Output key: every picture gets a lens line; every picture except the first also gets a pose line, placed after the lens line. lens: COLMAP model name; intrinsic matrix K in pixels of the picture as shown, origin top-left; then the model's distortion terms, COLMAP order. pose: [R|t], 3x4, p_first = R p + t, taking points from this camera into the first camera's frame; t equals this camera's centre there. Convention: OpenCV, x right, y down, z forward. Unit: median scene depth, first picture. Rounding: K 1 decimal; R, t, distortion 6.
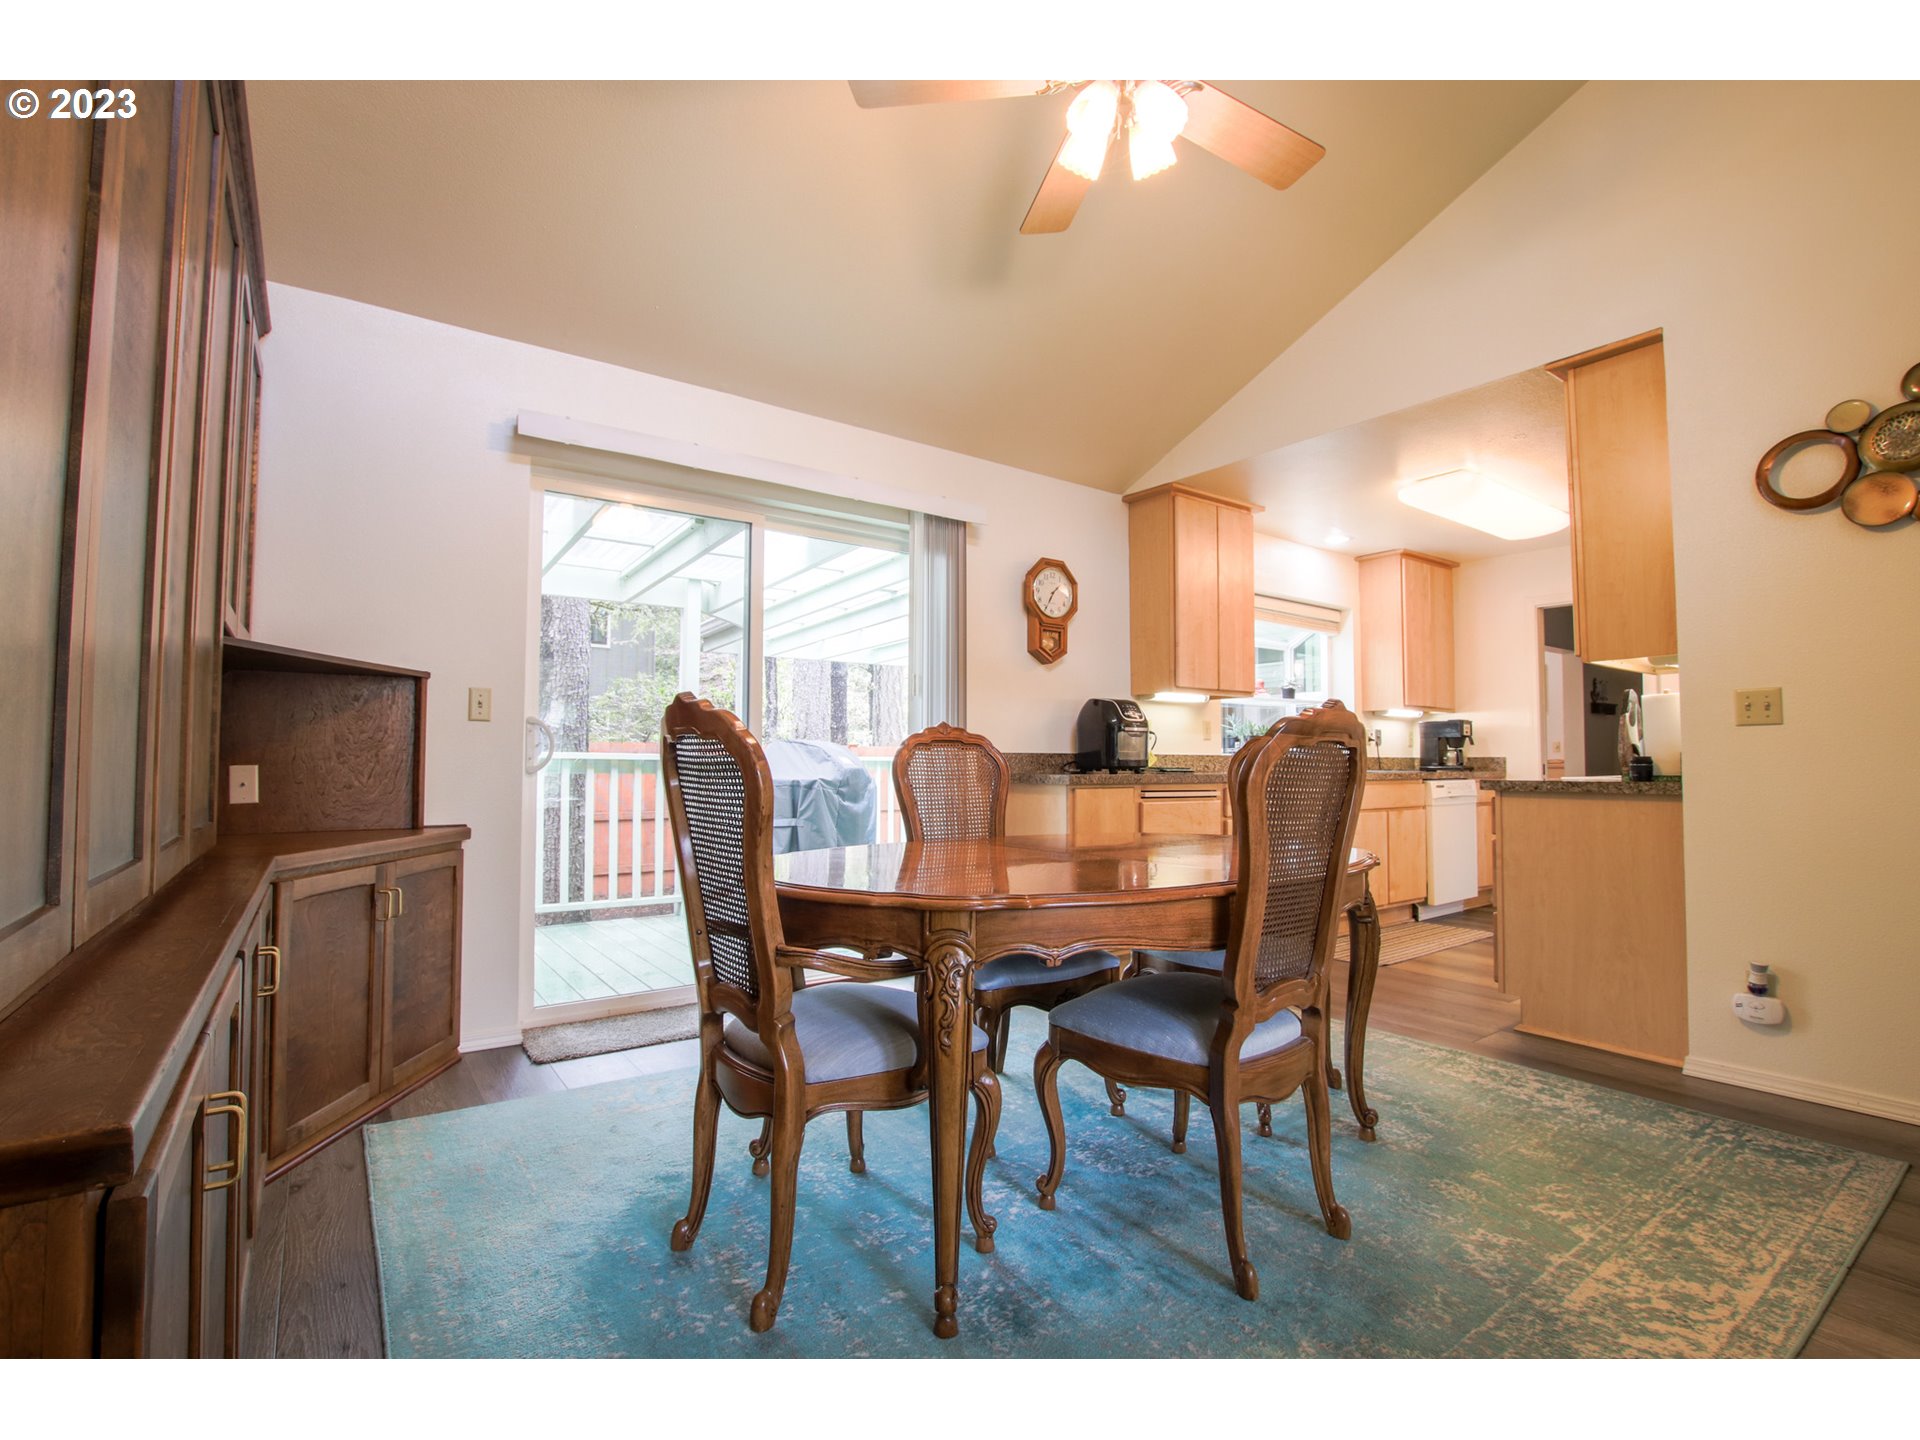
lens RADIAL K [[890.9, 0, 961.3], [0, 890.9, 721.0], [0, 0, 1]] dist [-0.029349, -0.000123]
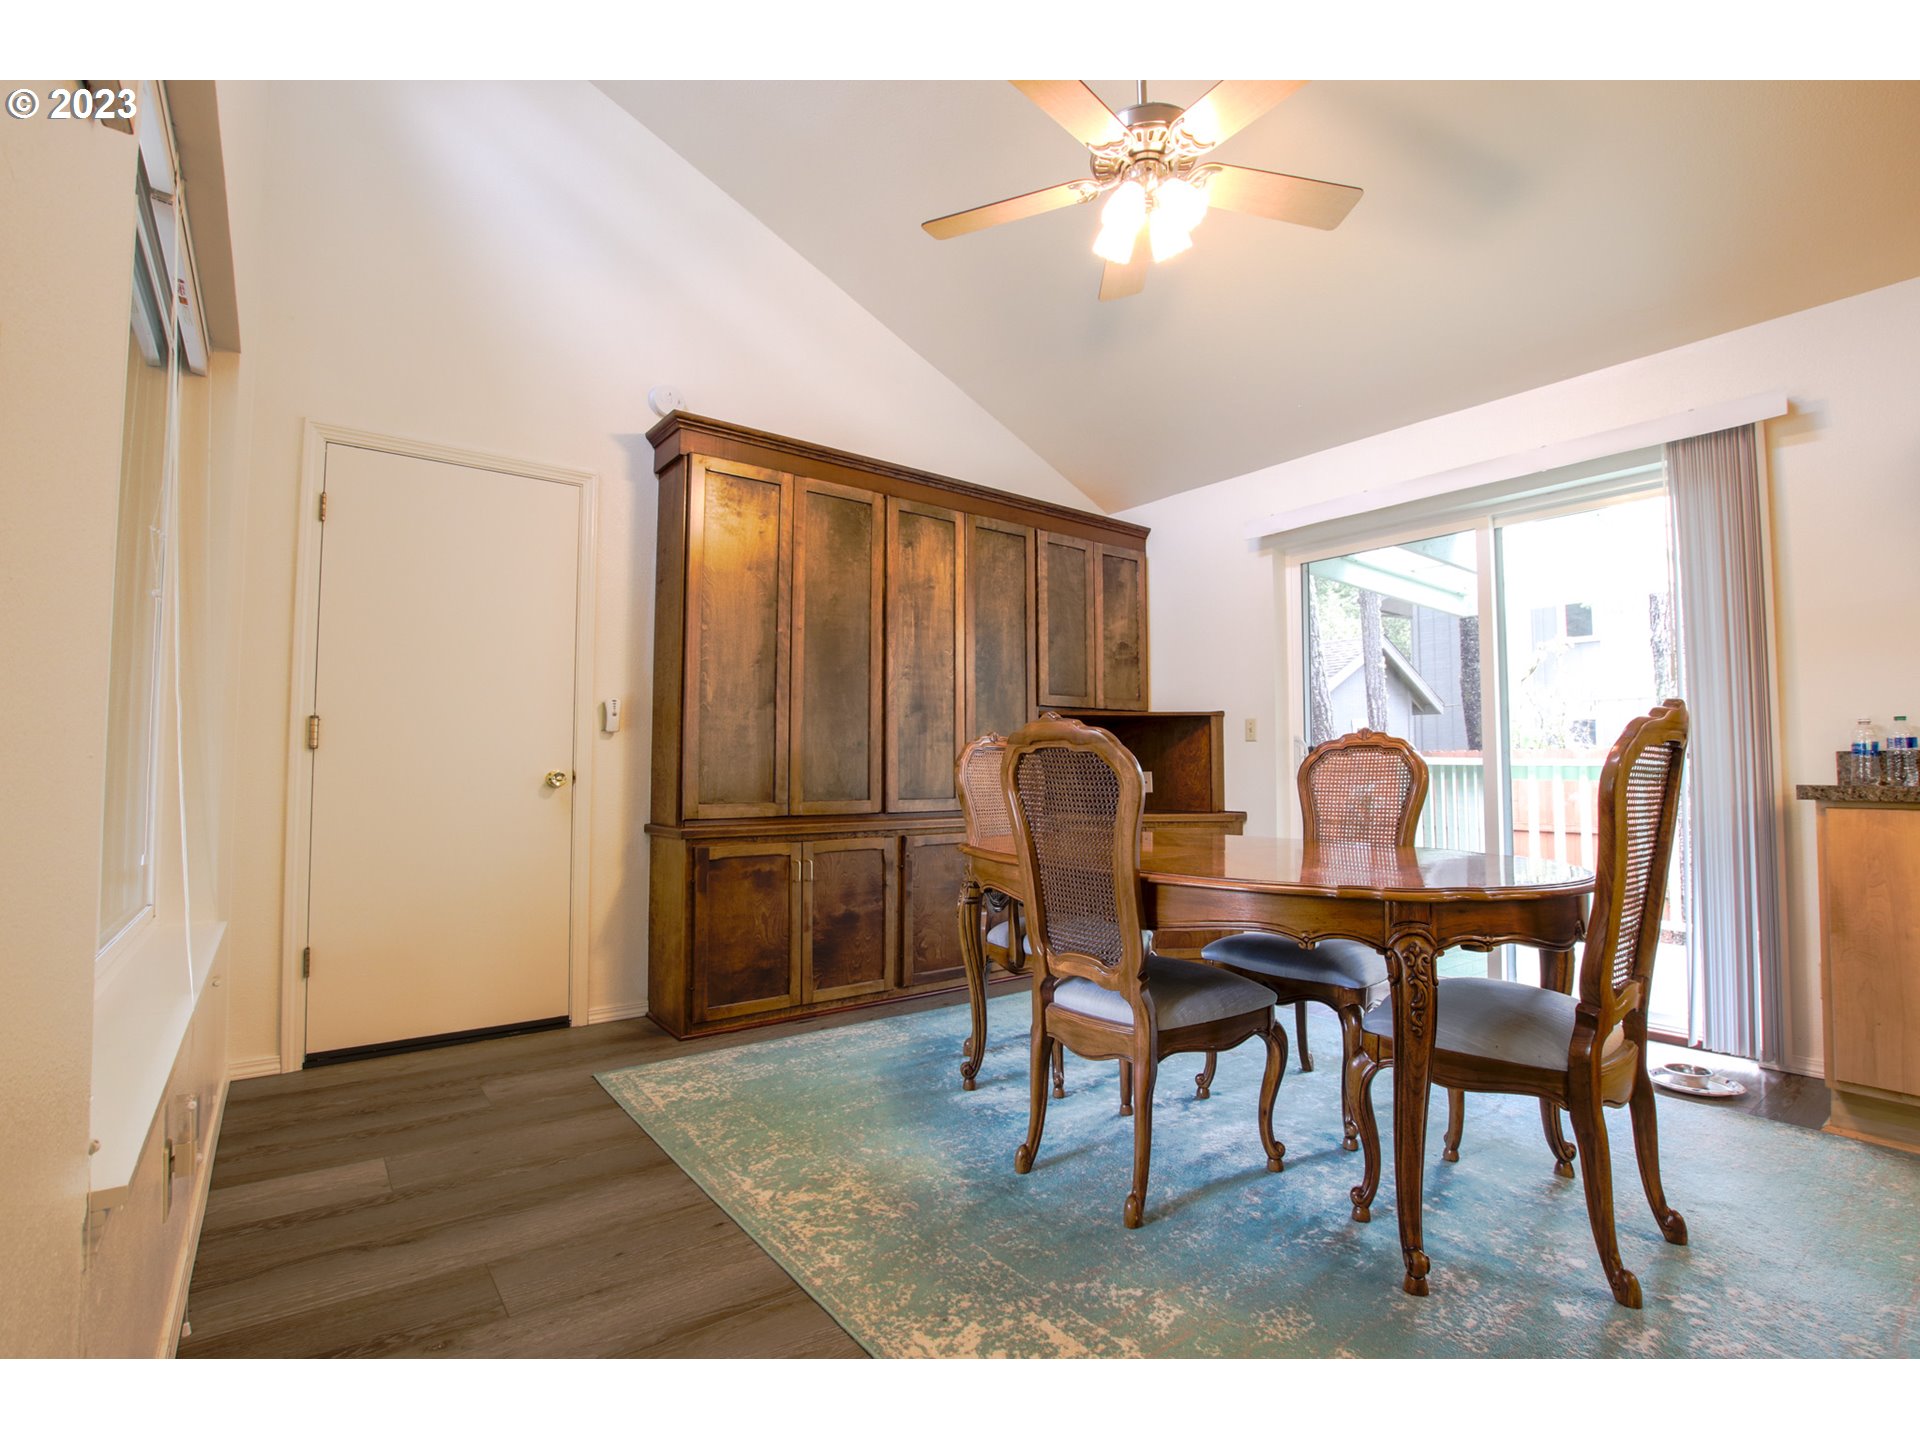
lens RADIAL K [[890.9, 0, 968.0], [0, 890.9, 717.3], [0, 0, 1]] dist [-0.029349, -0.000123]
pose [[0.023656, -0.061136, -0.997849, 0.537007], [0.049320, 0.996984, -0.059914, 0.015114], [0.998503, -0.047796, 0.026599, 0.287667]]
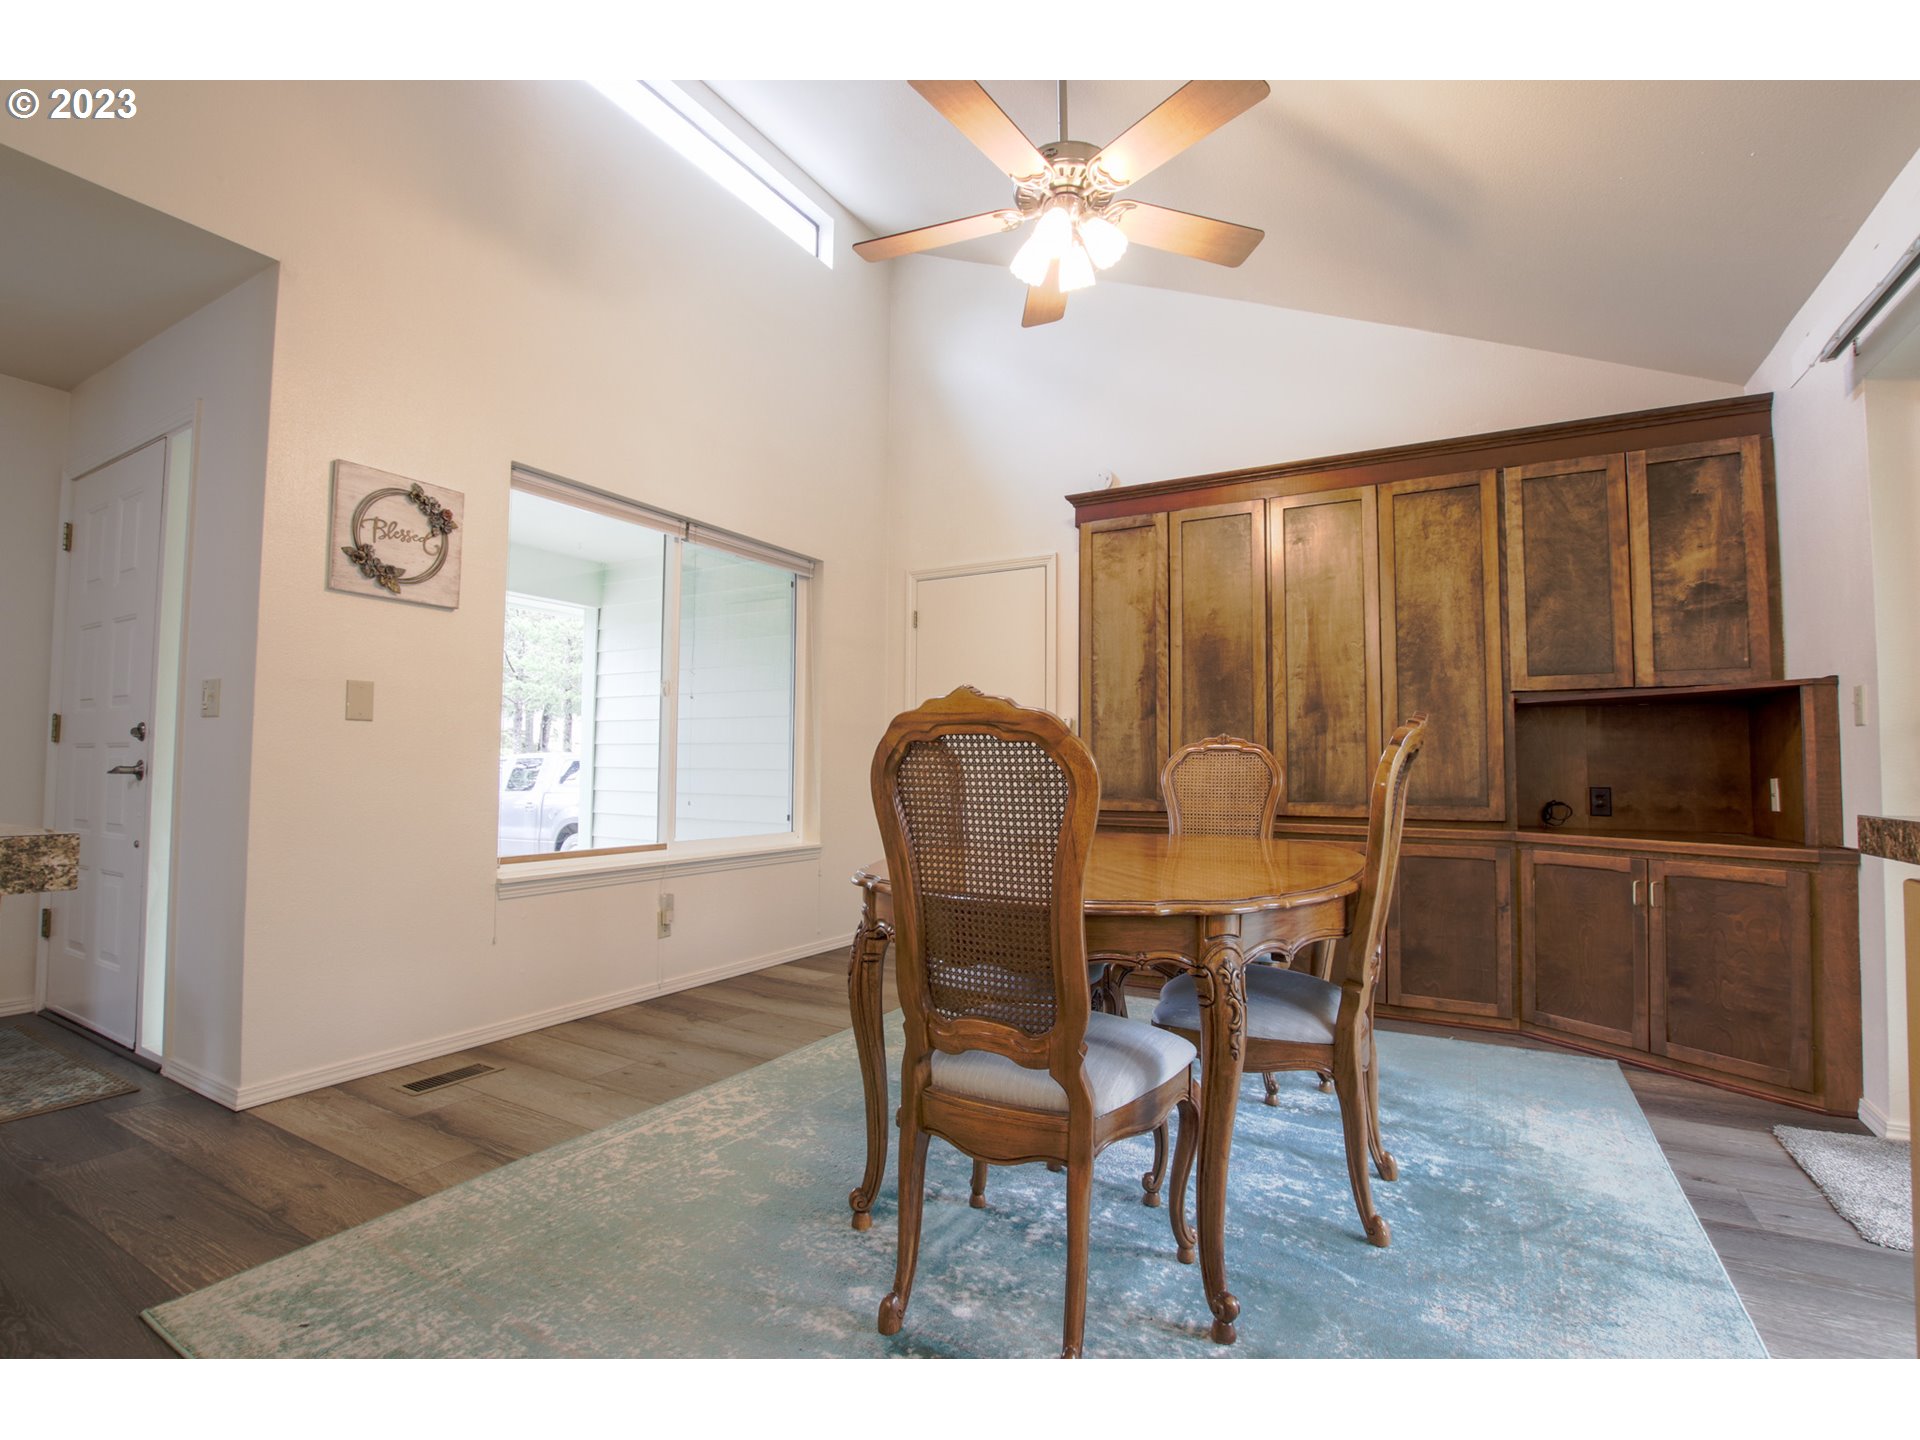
lens RADIAL K [[890.9, 0, 964.2], [0, 890.9, 723.9], [0, 0, 1]] dist [-0.029349, -0.000123]
pose [[-0.911361, -0.031225, -0.410422, 0.326849], [0.009998, 0.995145, -0.097913, 0.041677], [0.411486, -0.093338, -0.906624, 0.824134]]
